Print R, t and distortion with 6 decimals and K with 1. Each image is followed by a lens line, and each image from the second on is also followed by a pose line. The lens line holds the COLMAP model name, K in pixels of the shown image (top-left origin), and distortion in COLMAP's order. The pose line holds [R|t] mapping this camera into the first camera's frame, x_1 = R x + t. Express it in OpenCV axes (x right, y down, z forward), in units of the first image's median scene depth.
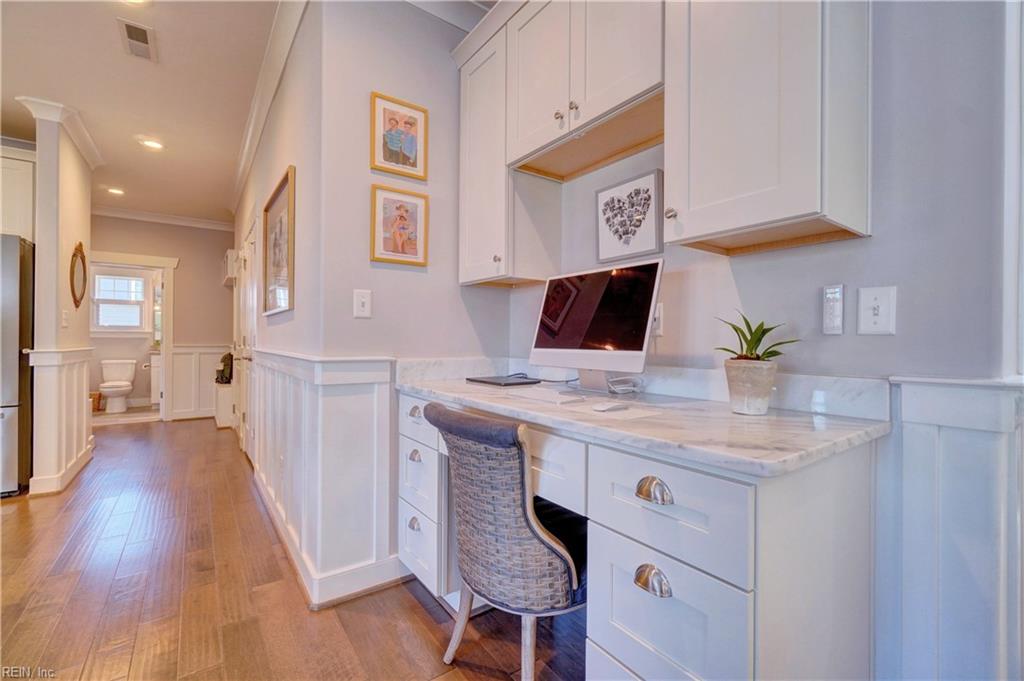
lens RADIAL K [[436.3, 0, 506.7], [0, 436.3, 339.8], [0, 0, 1]] dist [-0.003559, 0.001467]
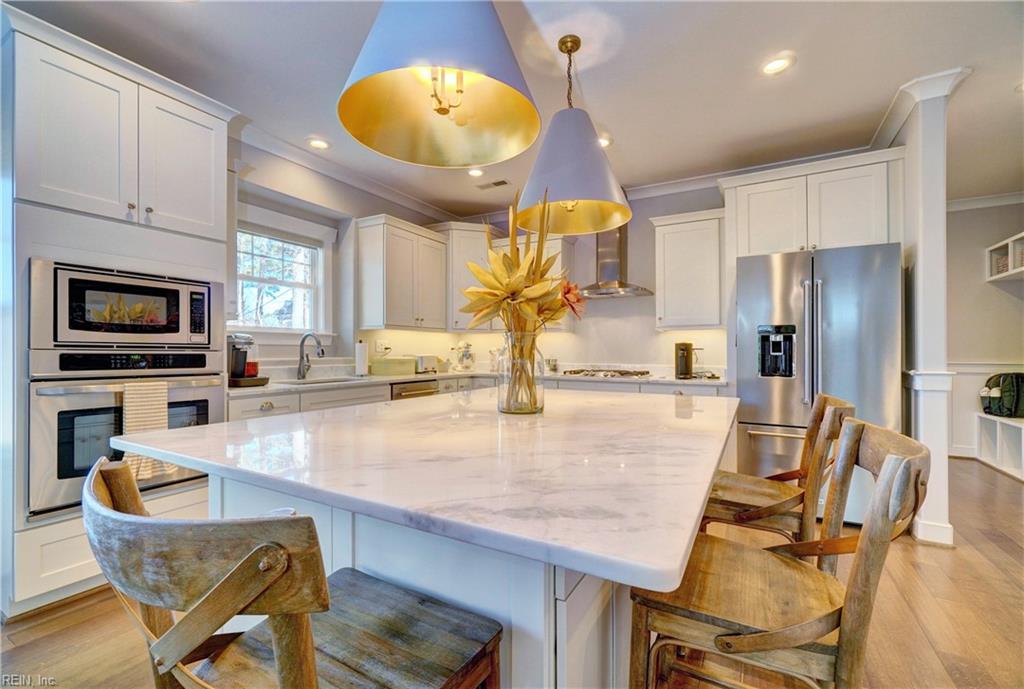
lens RADIAL K [[446.4, 0, 502.4], [0, 446.4, 355.6], [0, 0, 1]] dist [-0.003826, 0.001142]
pose [[0.418030, 0.002862, -0.908429, -0.627756], [0.005437, 0.999969, 0.005652, -0.017136], [0.908417, -0.007302, 0.418001, -0.126456]]
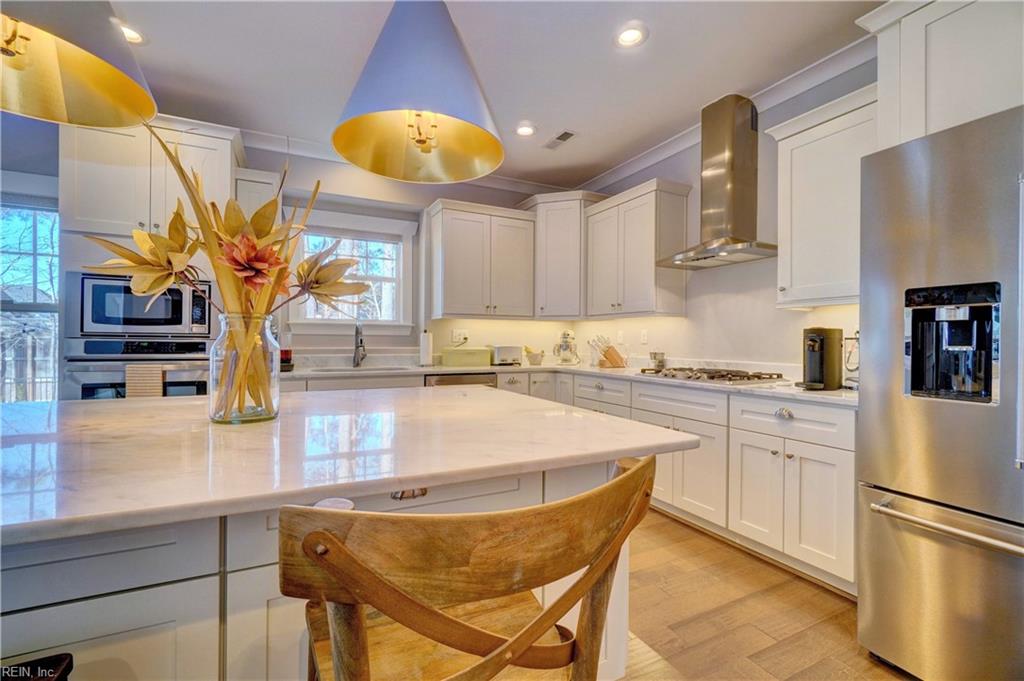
lens RADIAL K [[436.3, 0, 498.0], [0, 436.3, 348.8], [0, 0, 1]] dist [-0.003559, 0.001467]
pose [[-0.159095, 0.009833, -0.987214, -0.769736], [-0.002151, 0.999945, 0.010306, -0.015599], [0.987261, 0.003763, -0.159065, 0.478808]]
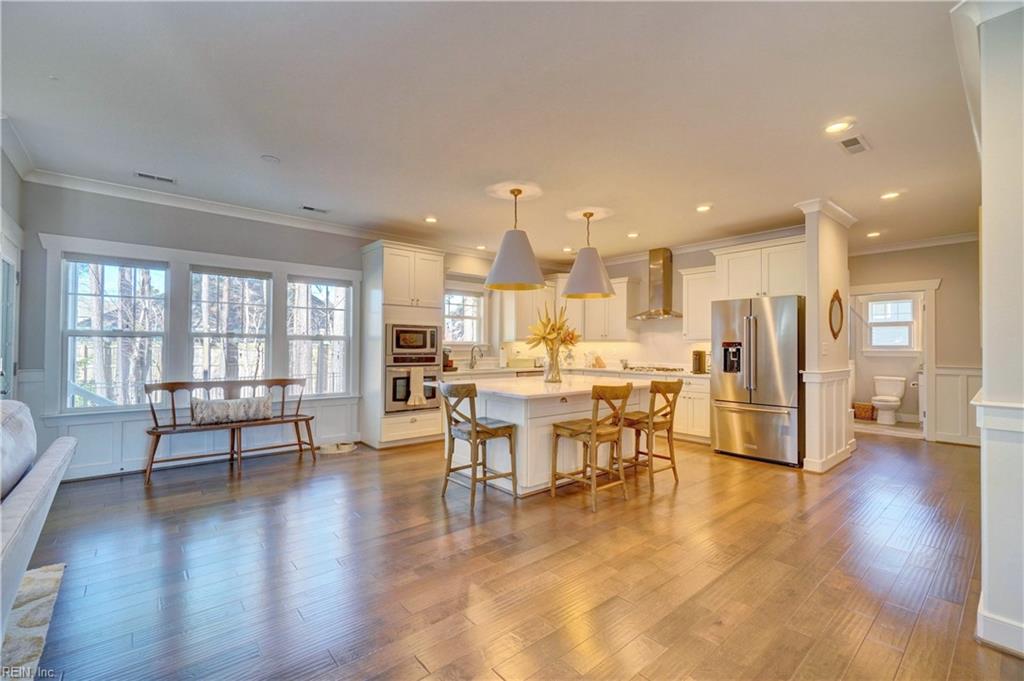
lens RADIAL K [[436.3, 0, 497.9], [0, 436.3, 343.9], [0, 0, 1]] dist [-0.003559, 0.001467]
pose [[0.067156, -0.011830, -0.997672, 0.311962], [-0.000286, 0.999929, -0.011876, -0.051510], [0.997742, 0.001083, 0.067148, -0.133010]]
